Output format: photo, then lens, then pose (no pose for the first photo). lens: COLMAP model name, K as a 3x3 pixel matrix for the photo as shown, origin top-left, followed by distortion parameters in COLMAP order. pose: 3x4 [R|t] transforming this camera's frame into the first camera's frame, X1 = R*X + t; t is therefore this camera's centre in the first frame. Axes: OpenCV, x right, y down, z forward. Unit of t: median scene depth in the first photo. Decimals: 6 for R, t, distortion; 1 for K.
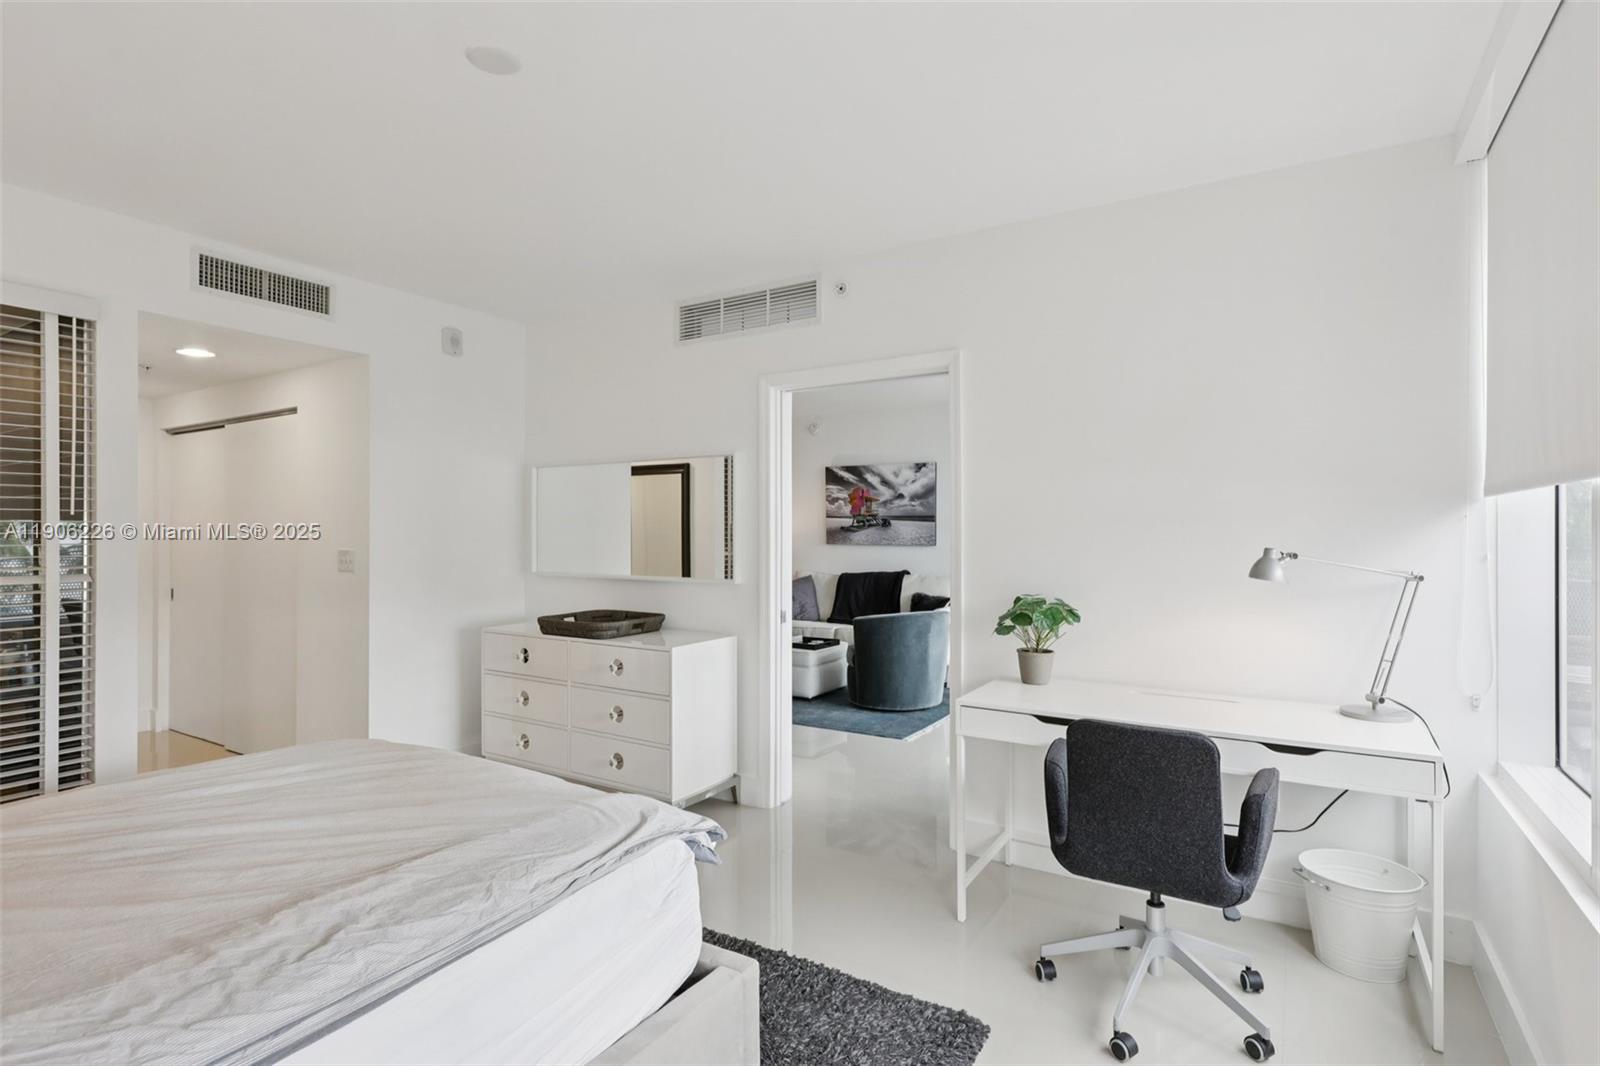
lens RADIAL K [[811.0, 0, 799.4], [0, 811.0, 529.9], [0, 0, 1]] dist [0.000005, 0.004037]
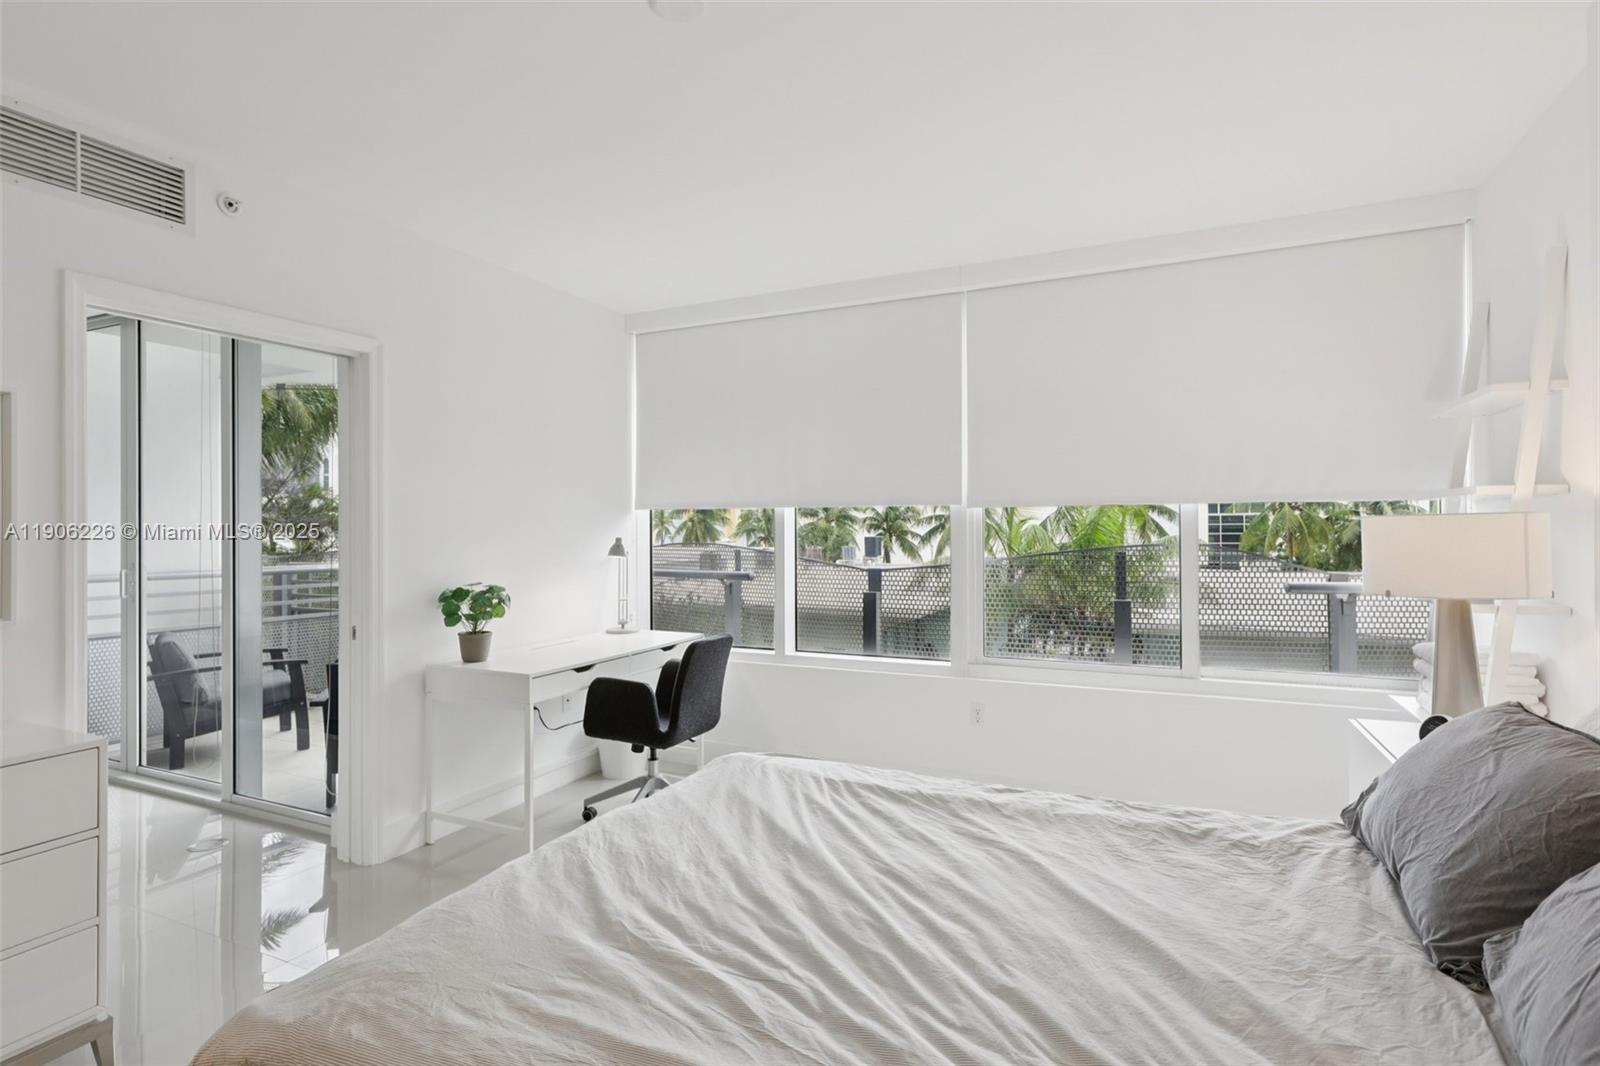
lens RADIAL K [[804.7, 0, 796.7], [0, 804.7, 525.5], [0, 0, 1]] dist [0.003522, 0.001089]
pose [[-0.119390, 0.004162, 0.992839, -0.873510], [0.004402, 0.999984, -0.003662, 0.002128], [-0.992838, 0.003933, -0.119406, 0.666615]]
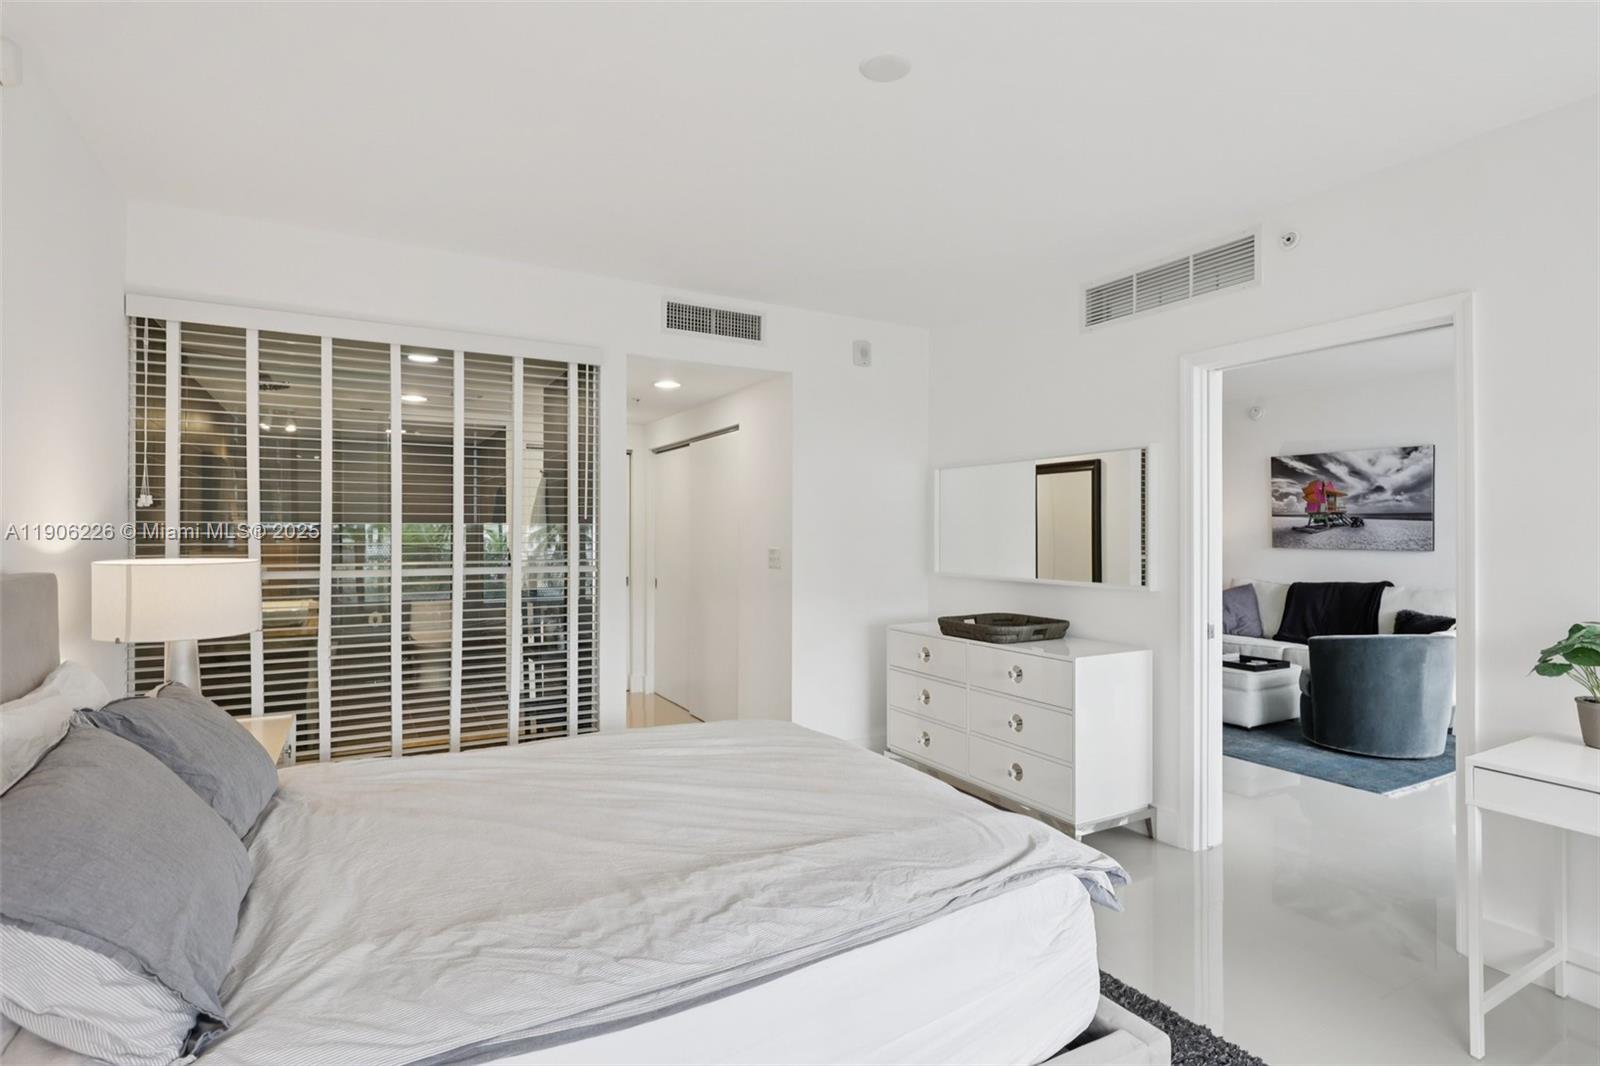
lens RADIAL K [[811.0, 0, 799.4], [0, 811.0, 529.9], [0, 0, 1]] dist [0.000005, 0.004037]
pose [[0.878622, -0.000611, -0.477517, 0.009421], [-0.000106, 0.999999, -0.001474, 0.000373], [0.477518, 0.001346, 0.878621, 0.039424]]
